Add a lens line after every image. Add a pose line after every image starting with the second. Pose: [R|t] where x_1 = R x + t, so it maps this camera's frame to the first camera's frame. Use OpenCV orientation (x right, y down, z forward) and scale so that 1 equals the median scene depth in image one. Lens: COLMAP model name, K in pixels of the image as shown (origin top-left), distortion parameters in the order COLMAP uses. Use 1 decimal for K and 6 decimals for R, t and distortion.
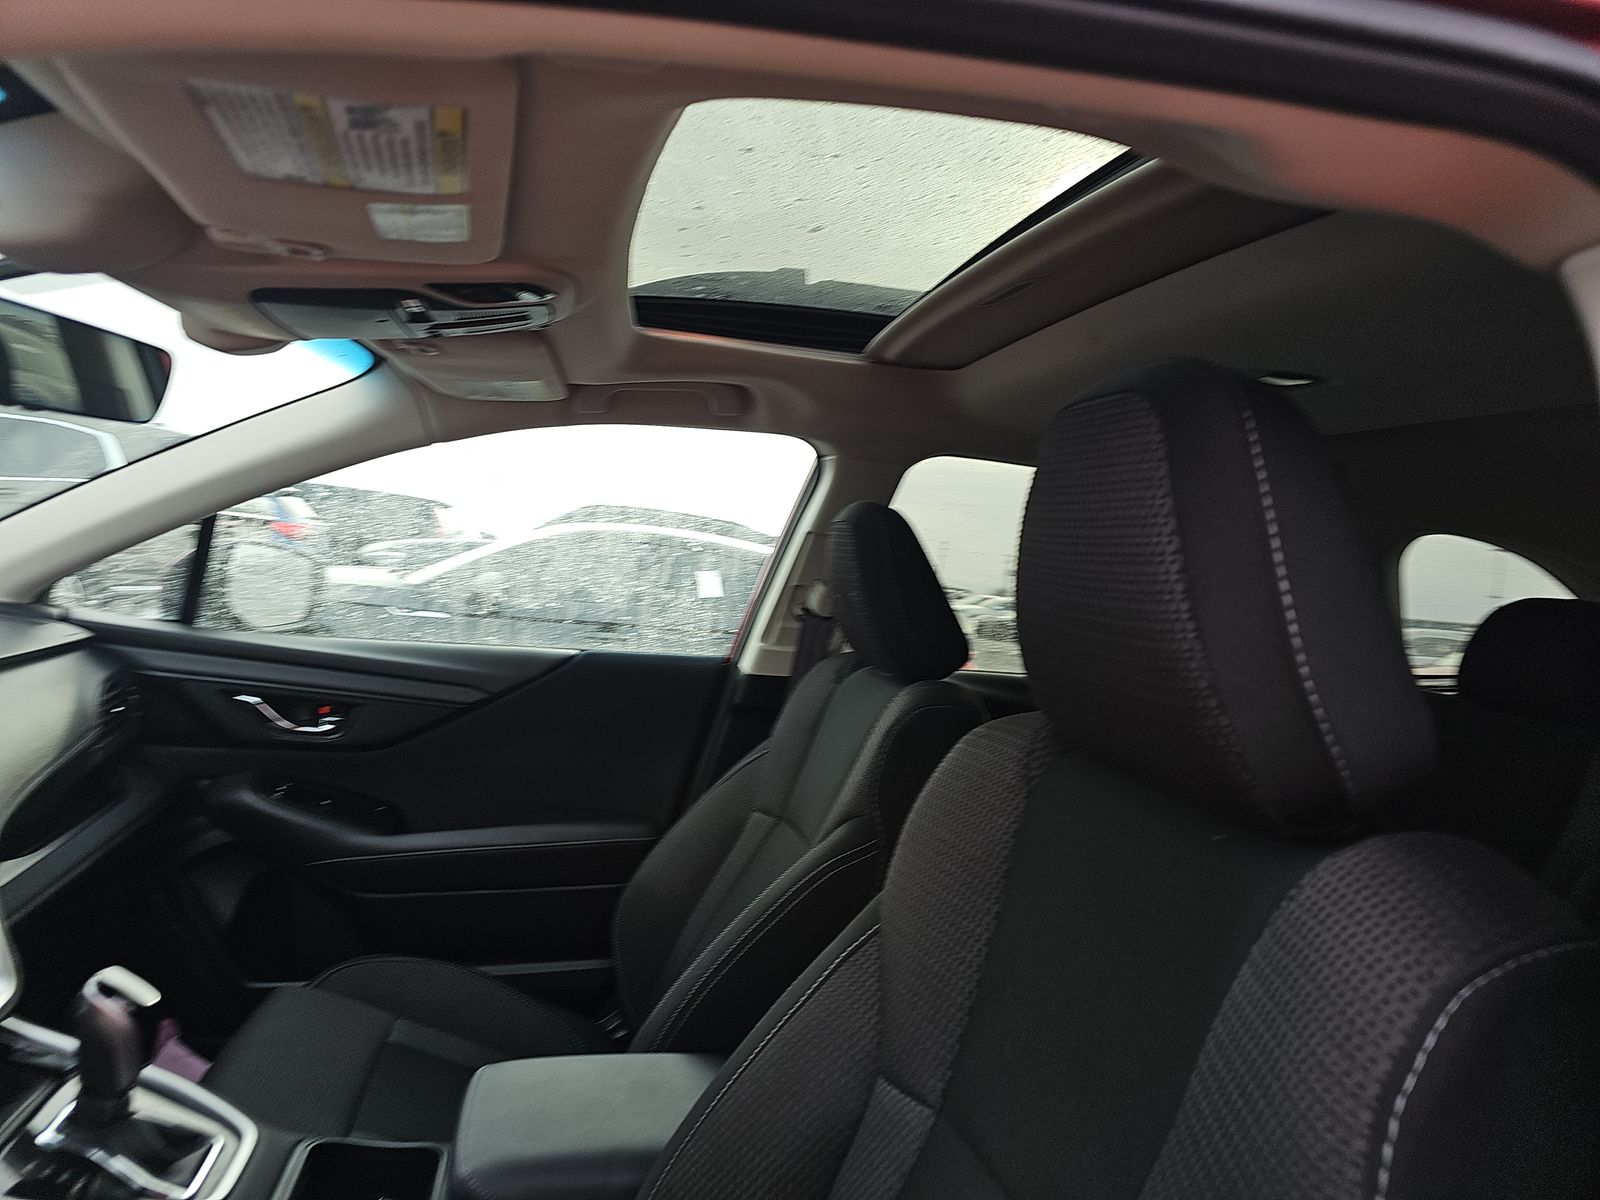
lens RADIAL K [[1042.2, 0, 796.7], [0, 1042.2, 571.2], [0, 0, 1]] dist [0.053604, -0.037352]
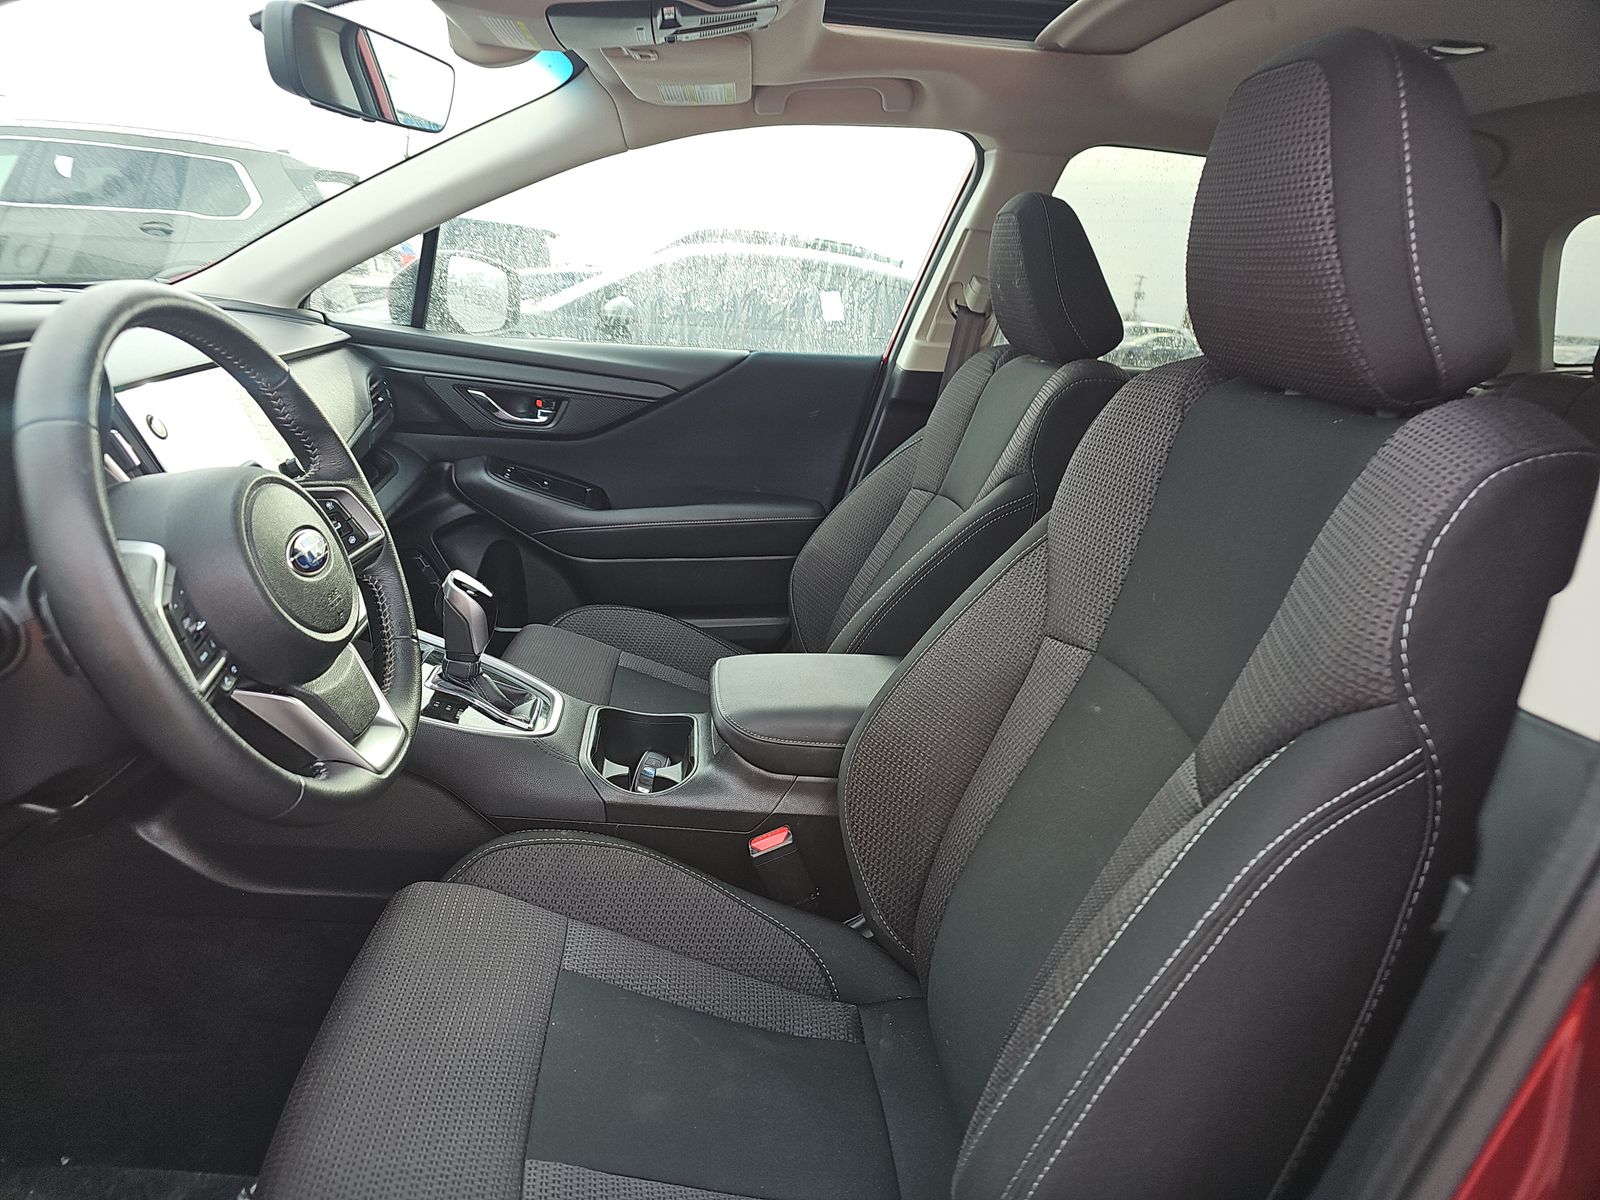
lens RADIAL K [[1042.2, 0, 796.7], [0, 1042.2, 571.2], [0, 0, 1]] dist [0.053604, -0.037352]
pose [[0.994506, 0.009424, -0.104255, -0.047142], [0.017003, 0.968171, 0.249710, 0.029476], [0.103290, -0.250110, 0.962692, -0.136829]]
